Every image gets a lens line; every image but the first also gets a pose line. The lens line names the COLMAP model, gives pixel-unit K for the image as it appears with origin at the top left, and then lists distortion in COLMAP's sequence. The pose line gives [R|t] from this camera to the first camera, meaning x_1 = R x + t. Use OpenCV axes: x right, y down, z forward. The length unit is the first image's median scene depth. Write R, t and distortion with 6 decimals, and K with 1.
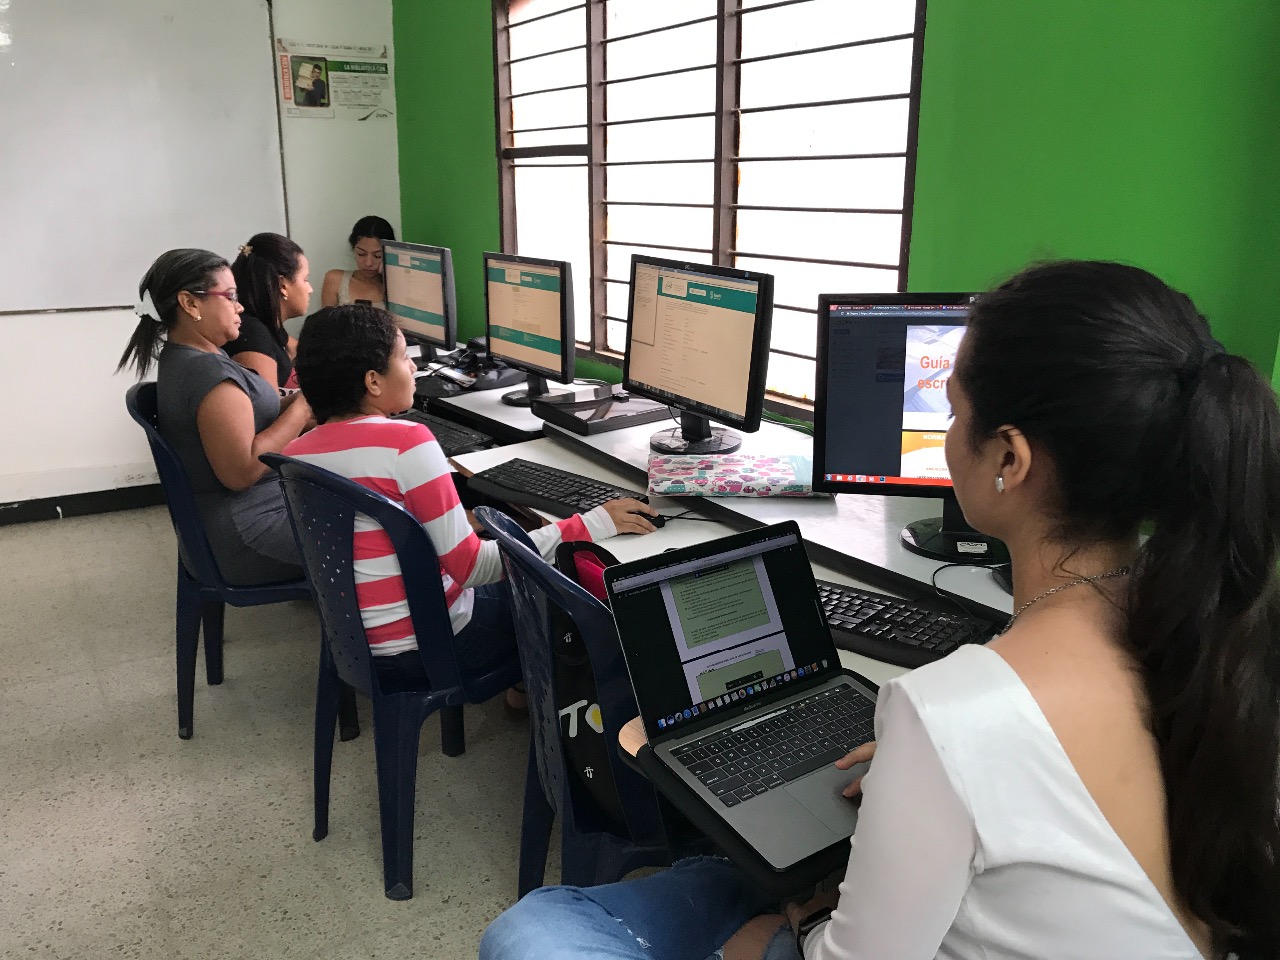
lens RADIAL K [[1058.4, 0, 640.0], [0, 1058.4, 480.0], [0, 0, 1]] dist [0.086958, -0.198186]
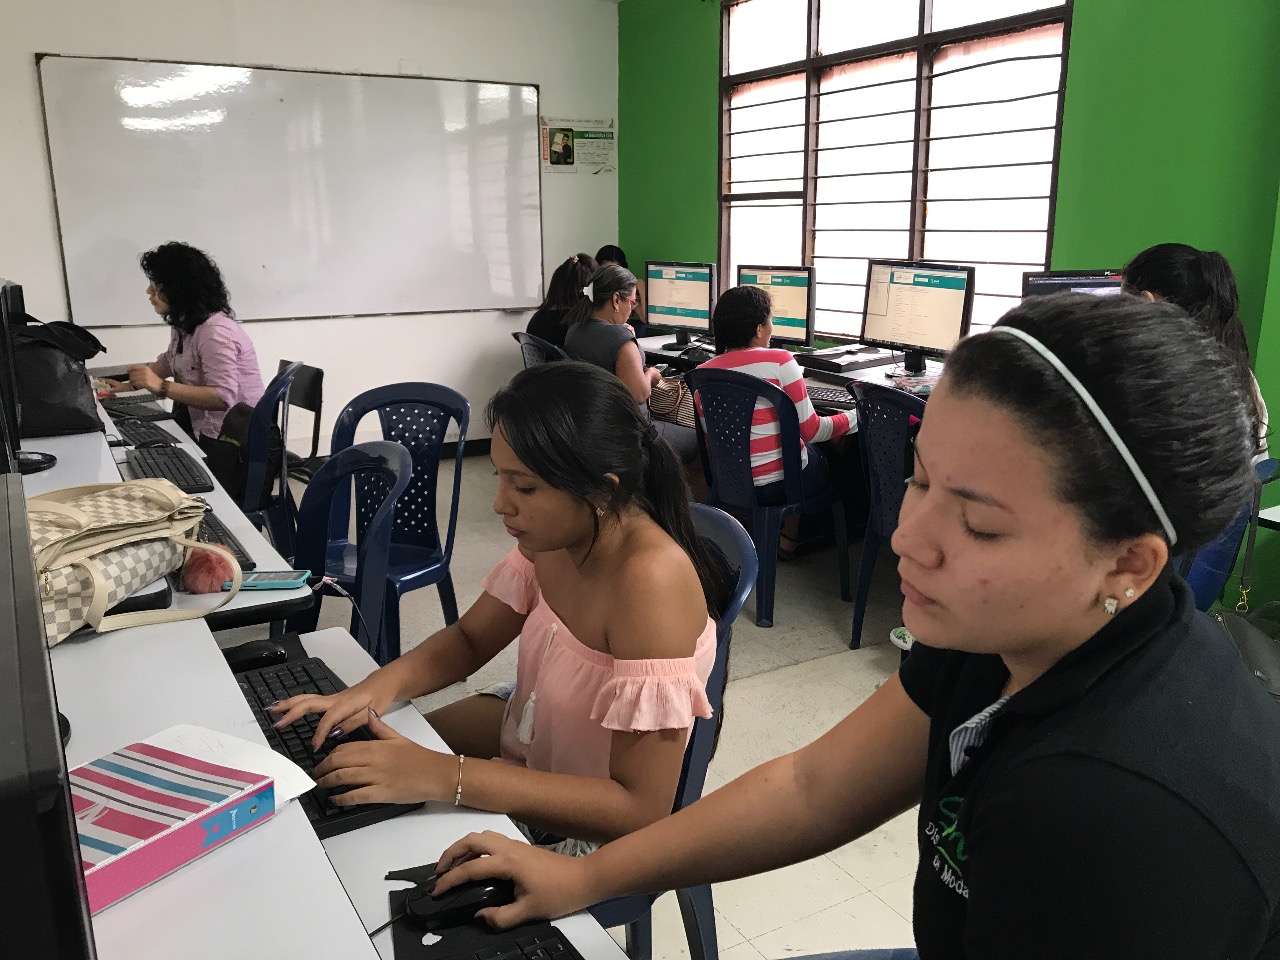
lens RADIAL K [[1058.4, 0, 640.0], [0, 1058.4, 480.0], [0, 0, 1]] dist [0.086958, -0.198186]
pose [[0.999791, -0.003053, -0.020197, -0.298310], [0.002364, 0.999419, -0.034014, 0.160863], [0.020289, 0.033959, 0.999217, -0.557013]]
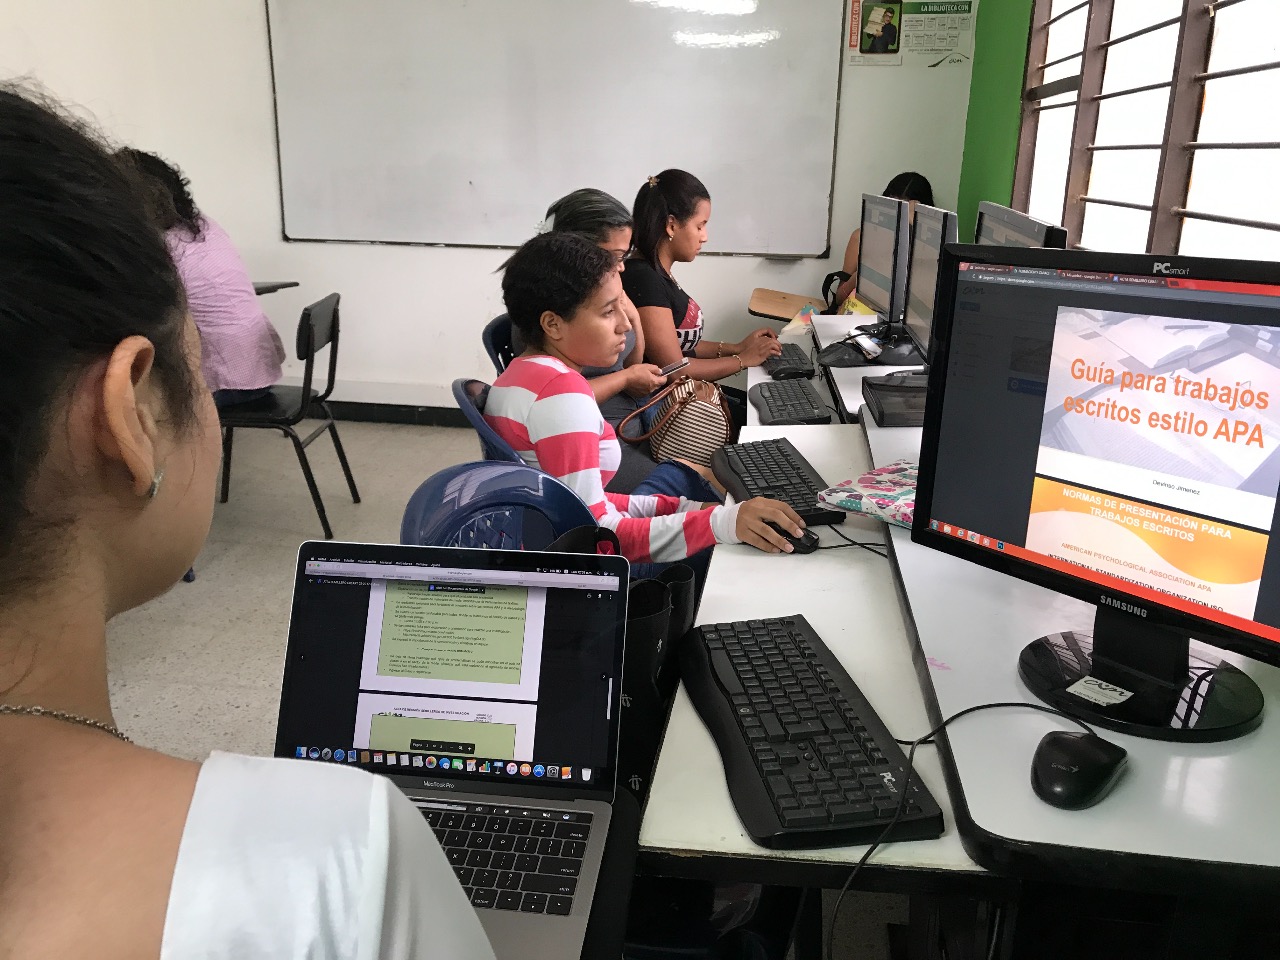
lens RADIAL K [[1063.1, 0, 640.0], [0, 1063.1, 480.0], [0, 0, 1]] dist [-0.010372, 0.056385]
pose [[0.774717, 0.197121, -0.600797, 0.278252], [-0.184430, 0.979293, 0.083487, -0.033429], [0.604814, 0.046126, 0.795030, 0.235676]]
